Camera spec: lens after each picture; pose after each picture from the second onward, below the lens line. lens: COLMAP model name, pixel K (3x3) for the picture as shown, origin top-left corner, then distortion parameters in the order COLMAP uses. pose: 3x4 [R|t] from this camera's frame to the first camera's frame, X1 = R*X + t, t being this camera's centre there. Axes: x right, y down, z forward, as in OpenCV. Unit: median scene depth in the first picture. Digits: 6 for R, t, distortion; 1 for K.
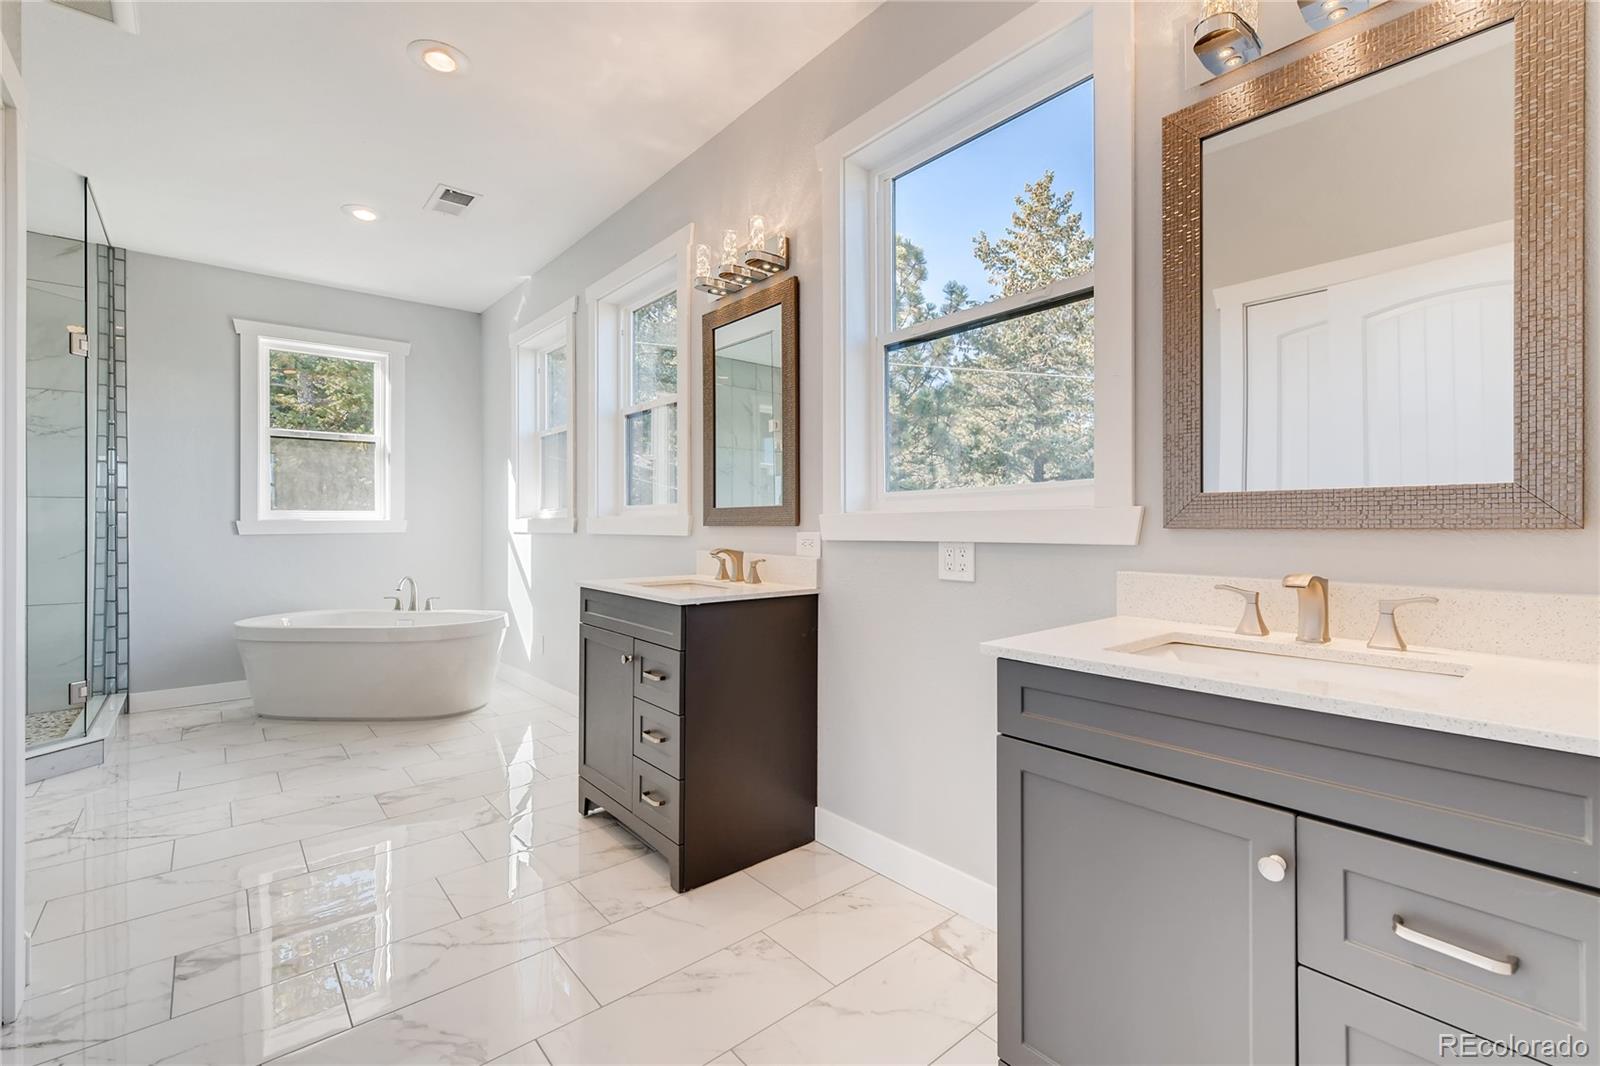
lens RADIAL K [[700.6, 0, 822.2], [0, 700.6, 526.1], [0, 0, 1]] dist [-0.000260, -0.000372]
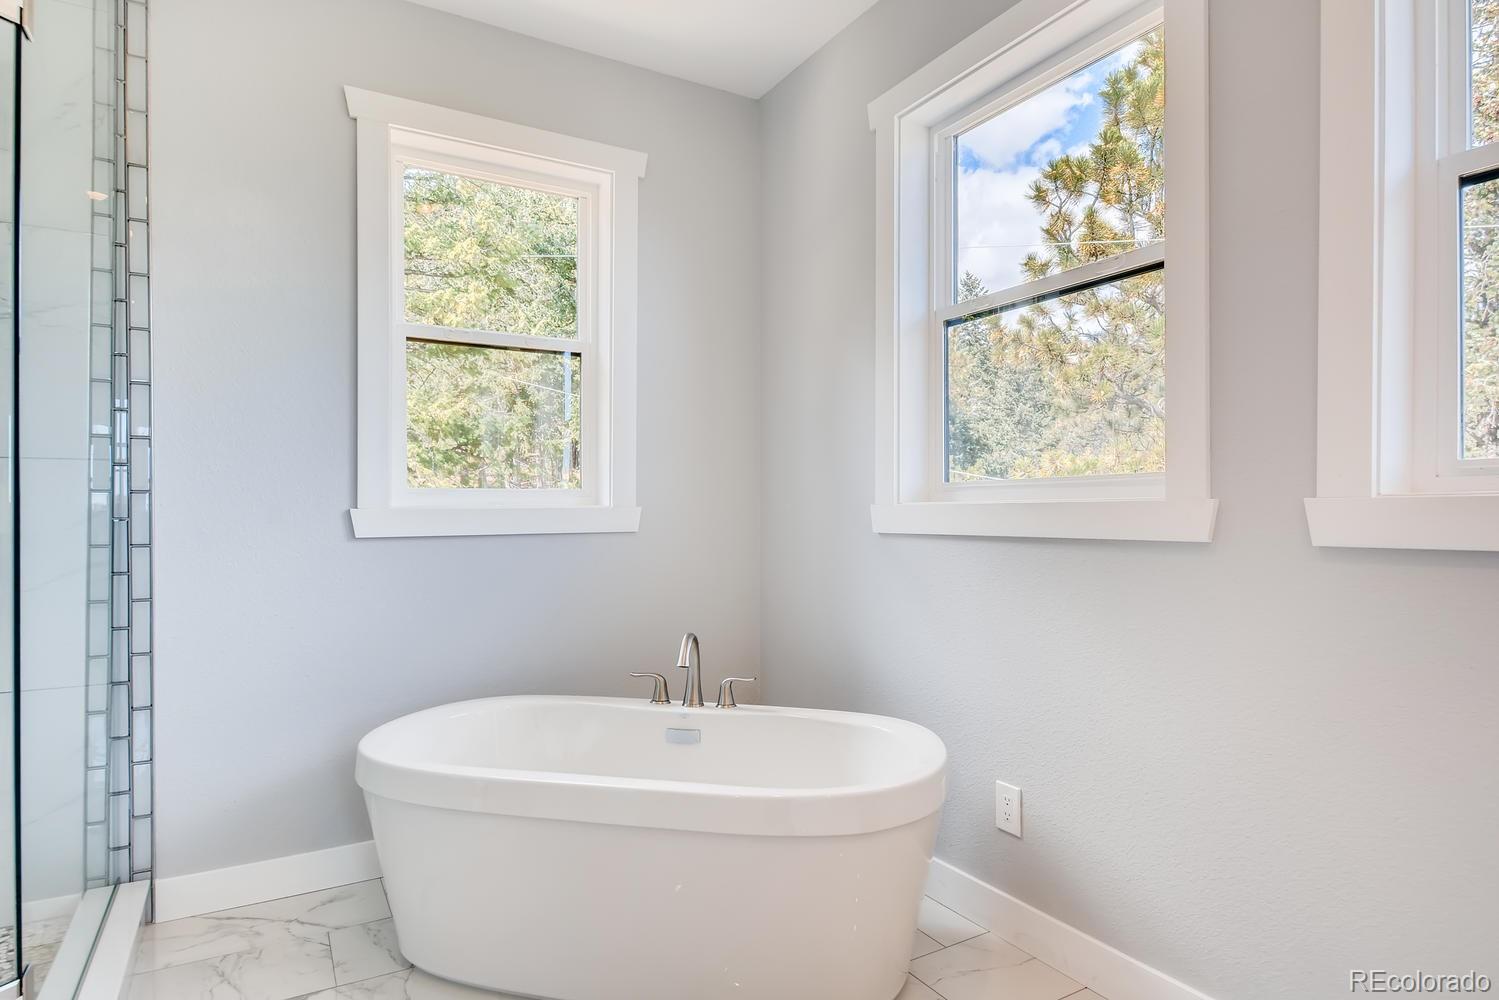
lens RADIAL K [[802.7, 0, 751.2], [0, 802.7, 506.7], [0, 0, 1]] dist [0.018771, -0.018217]
pose [[0.980467, -0.002843, -0.196663, -0.498941], [0.002168, 0.999991, -0.003645, -0.006719], [0.196671, 0.003147, 0.980464, 0.556672]]
